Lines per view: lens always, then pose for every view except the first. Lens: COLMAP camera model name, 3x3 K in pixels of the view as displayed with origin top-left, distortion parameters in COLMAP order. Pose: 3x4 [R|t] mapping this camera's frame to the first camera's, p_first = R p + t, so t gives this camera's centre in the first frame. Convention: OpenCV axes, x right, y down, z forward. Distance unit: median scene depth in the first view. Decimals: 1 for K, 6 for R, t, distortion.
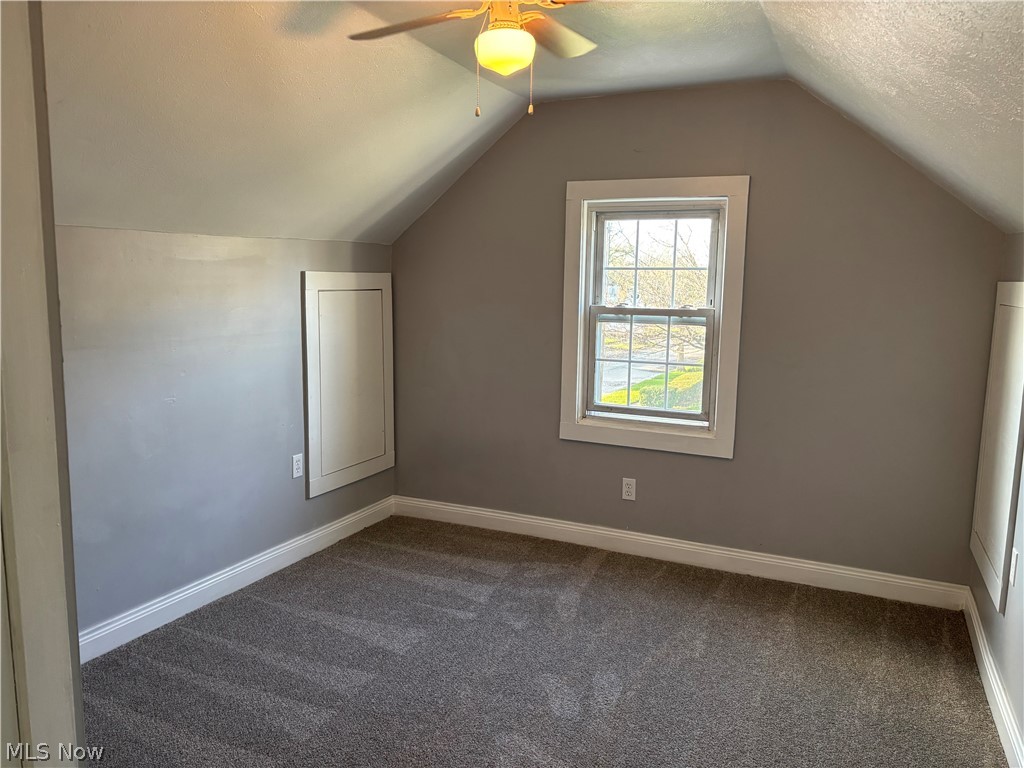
lens RADIAL K [[763.5, 0, 517.3], [0, 763.5, 393.8], [0, 0, 1]] dist [0.048646, -0.046720]
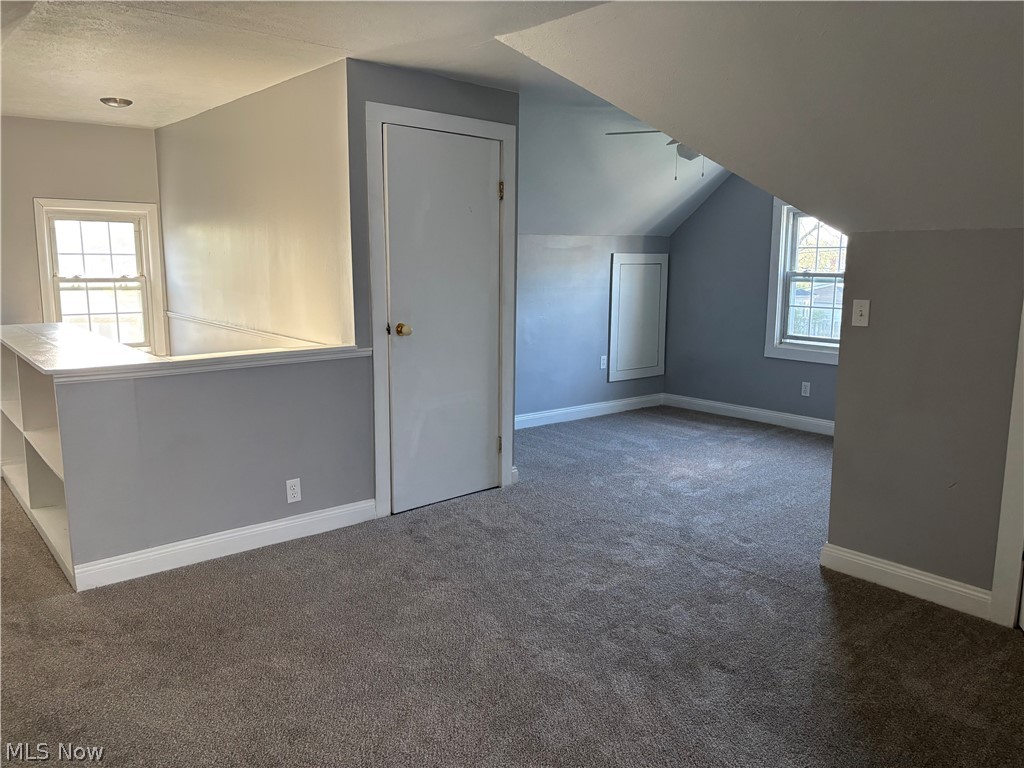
lens RADIAL K [[763.5, 0, 507.4], [0, 763.5, 384.1], [0, 0, 1]] dist [0.048646, -0.046720]
pose [[0.898036, 0.058311, -0.436040, 0.283977], [-0.055498, 0.998274, 0.019197, 0.118982], [0.436407, 0.006960, 0.899722, -0.681588]]
